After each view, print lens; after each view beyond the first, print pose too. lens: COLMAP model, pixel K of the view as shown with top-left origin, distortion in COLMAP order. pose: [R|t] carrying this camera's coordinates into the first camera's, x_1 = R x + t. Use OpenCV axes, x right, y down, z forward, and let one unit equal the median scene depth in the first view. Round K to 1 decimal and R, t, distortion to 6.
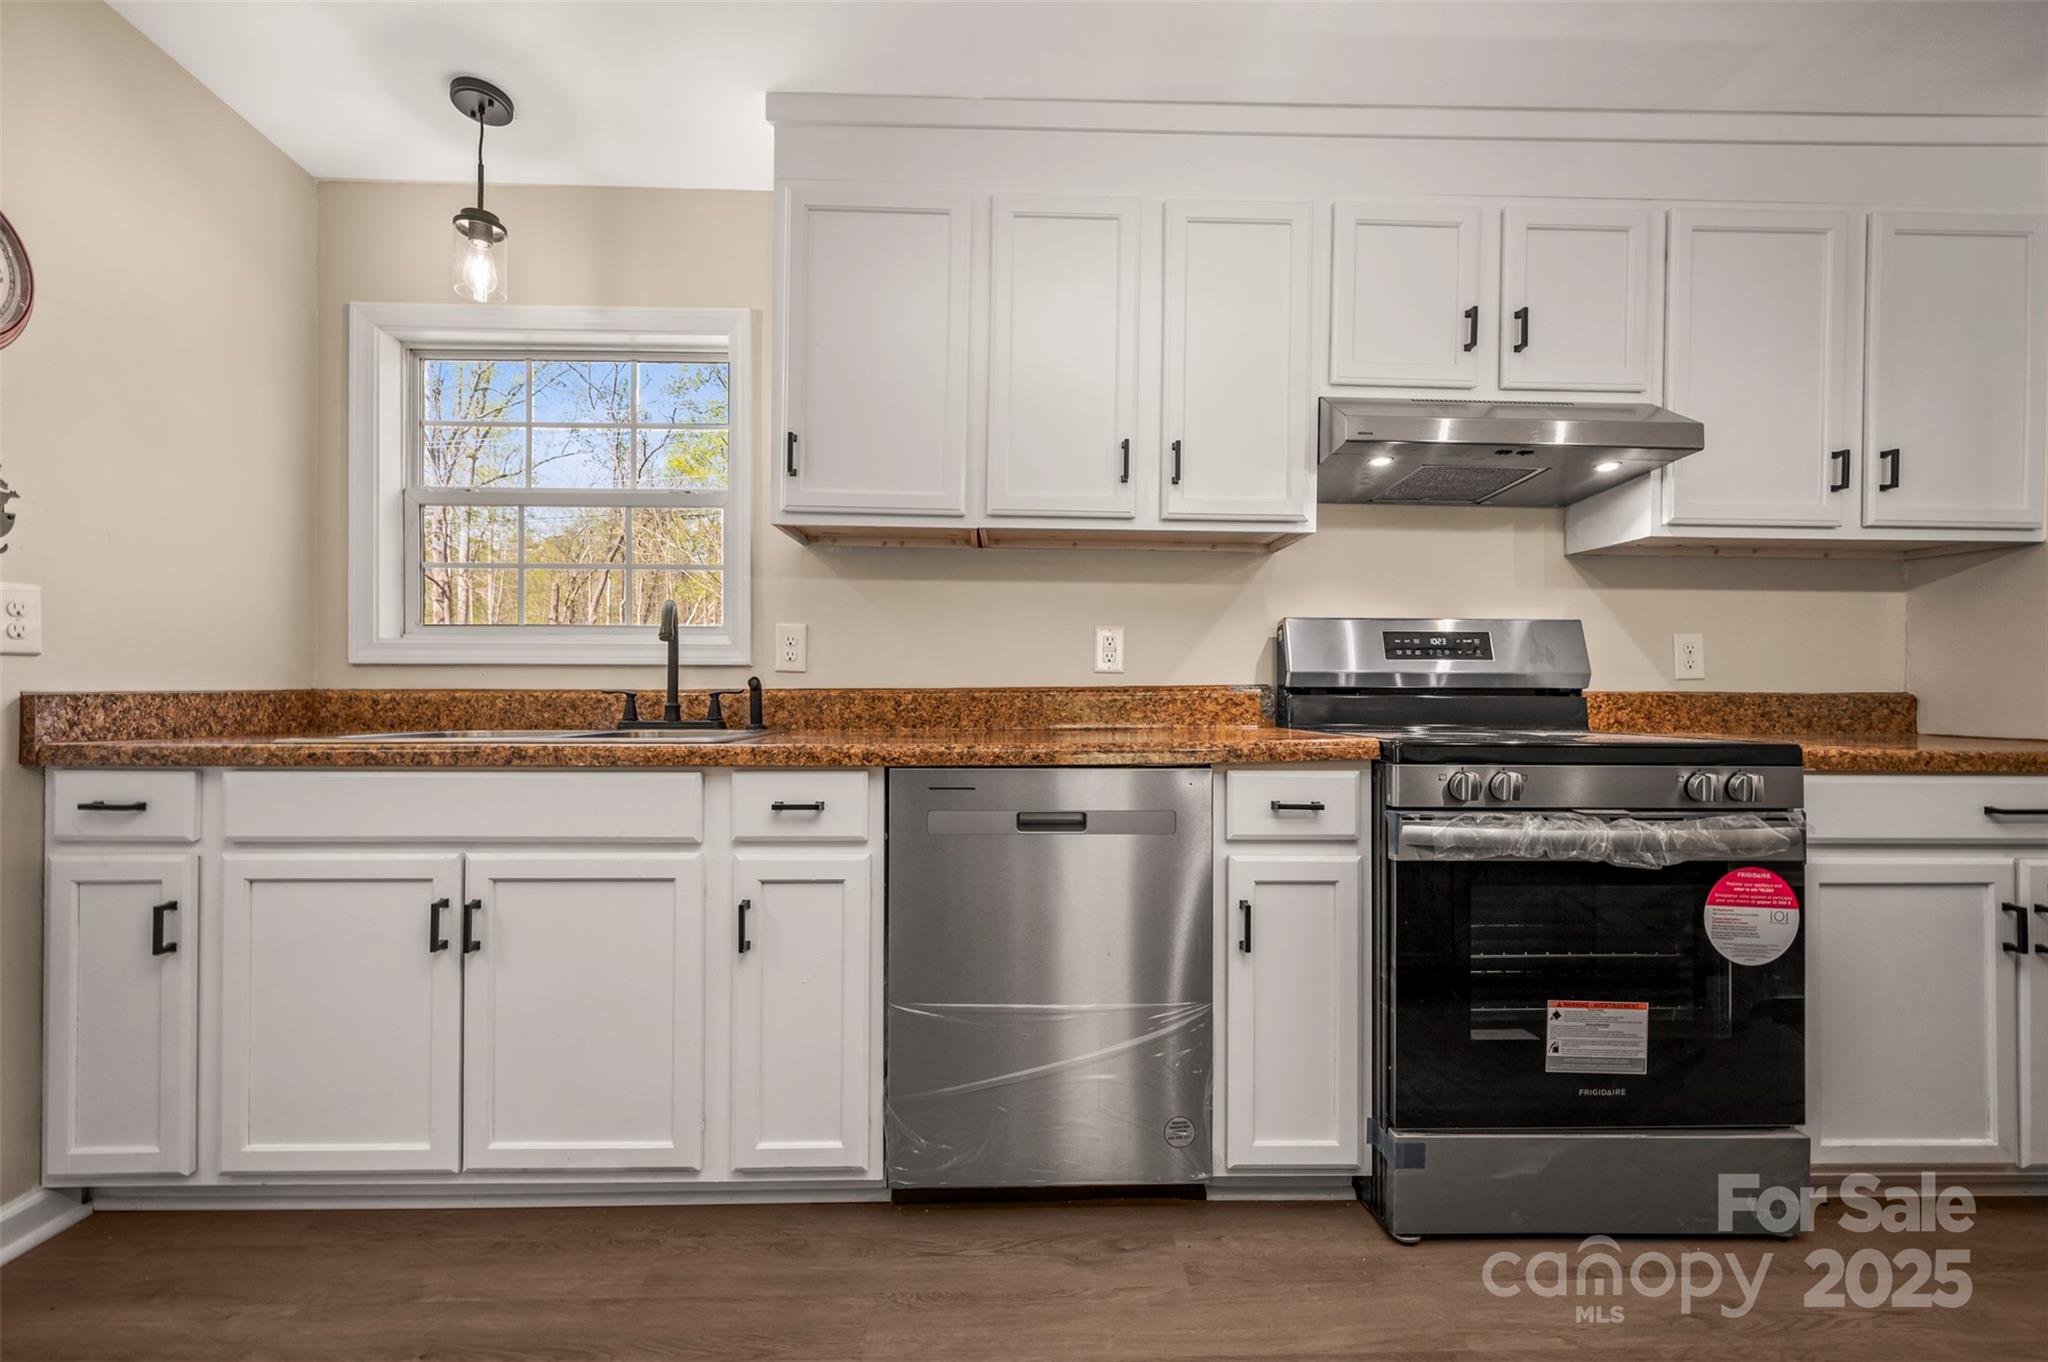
lens RADIAL K [[835.3, 0, 1002.7], [0, 835.3, 677.8], [0, 0, 1]] dist [-0.000698, -0.000278]
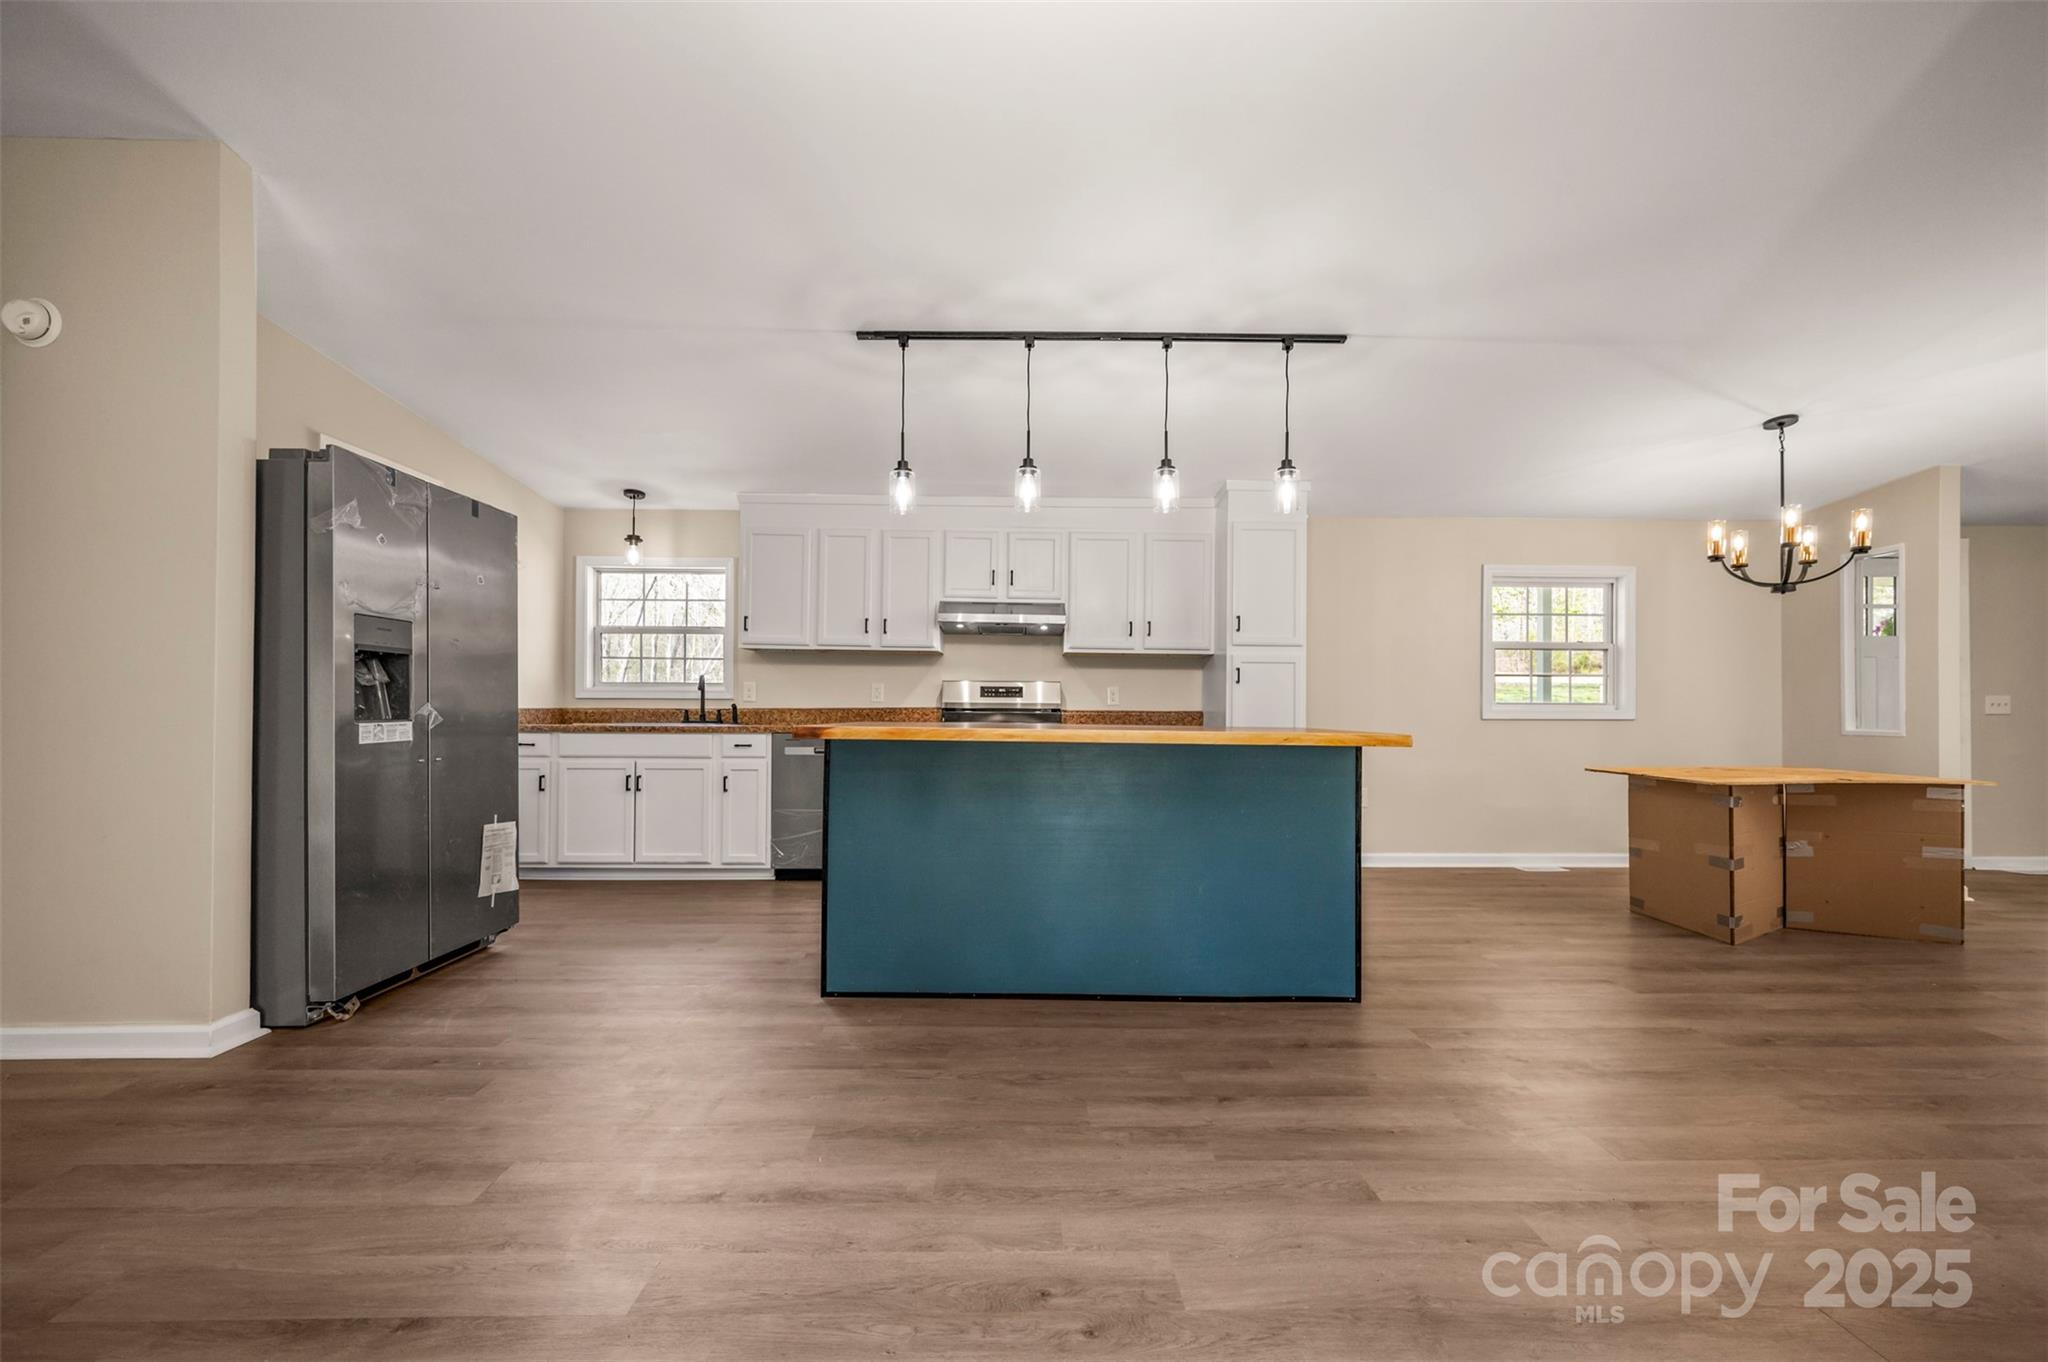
lens RADIAL K [[835.3, 0, 1022.4], [0, 835.3, 699.7], [0, 0, 1]] dist [-0.000698, -0.000278]
pose [[0.999994, 0.002434, -0.002601, 0.652546], [-0.002451, 0.999975, -0.006687, 0.002509], [0.002585, 0.006693, 0.999974, -1.716282]]
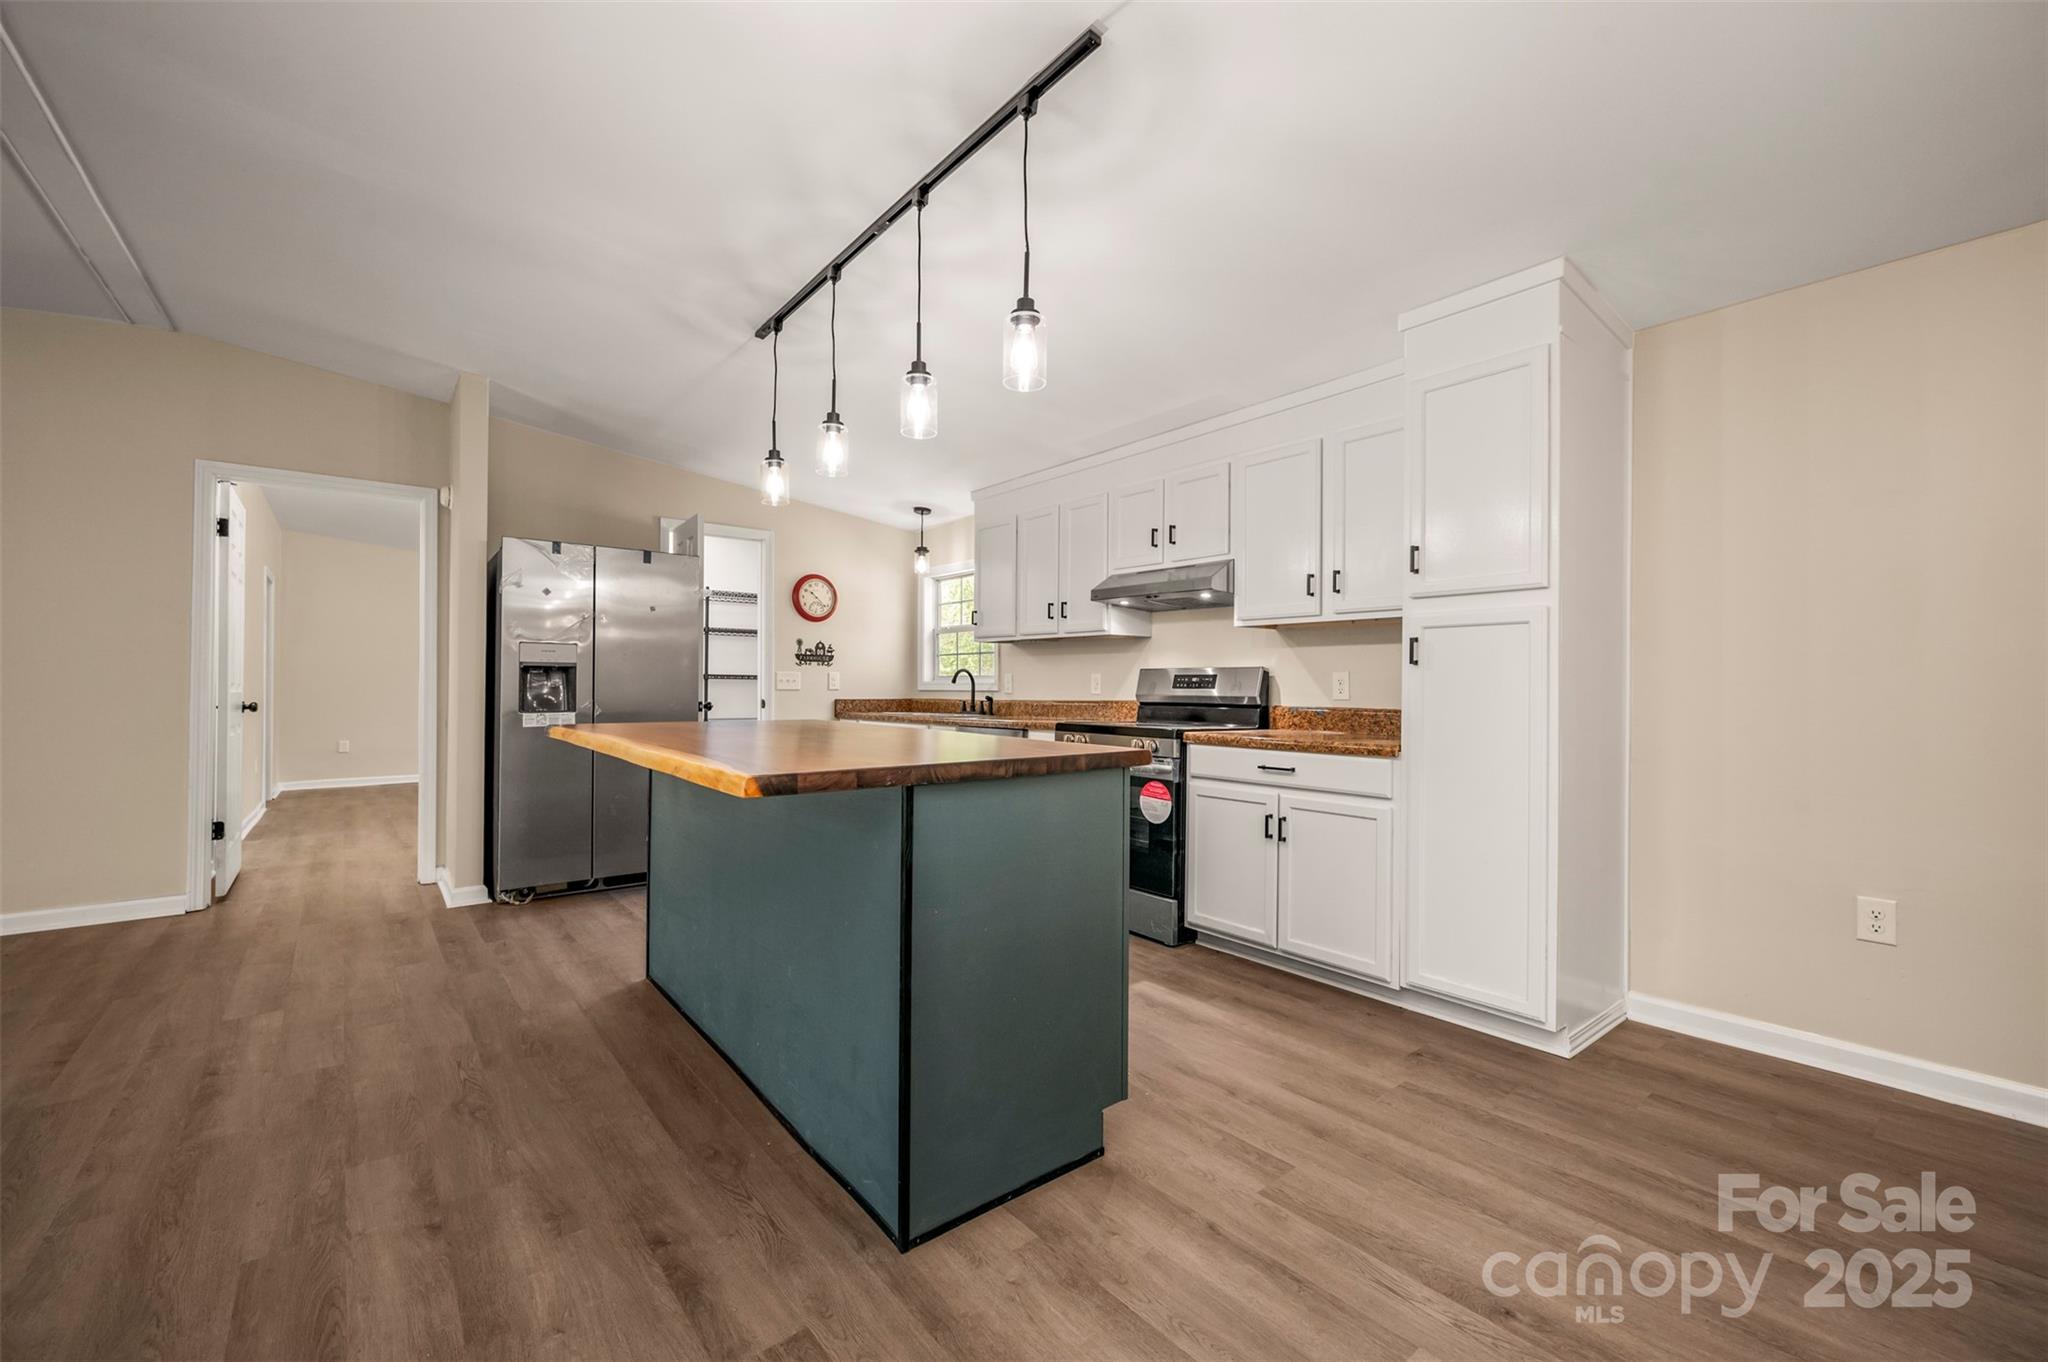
lens RADIAL K [[835.3, 0, 1026.7], [0, 835.3, 679.5], [0, 0, 1]] dist [-0.000698, -0.000278]
pose [[0.604941, -0.008256, -0.796227, 2.059857], [0.002369, 0.999960, -0.008568, -0.031042], [0.796267, 0.003296, 0.604937, -0.568139]]
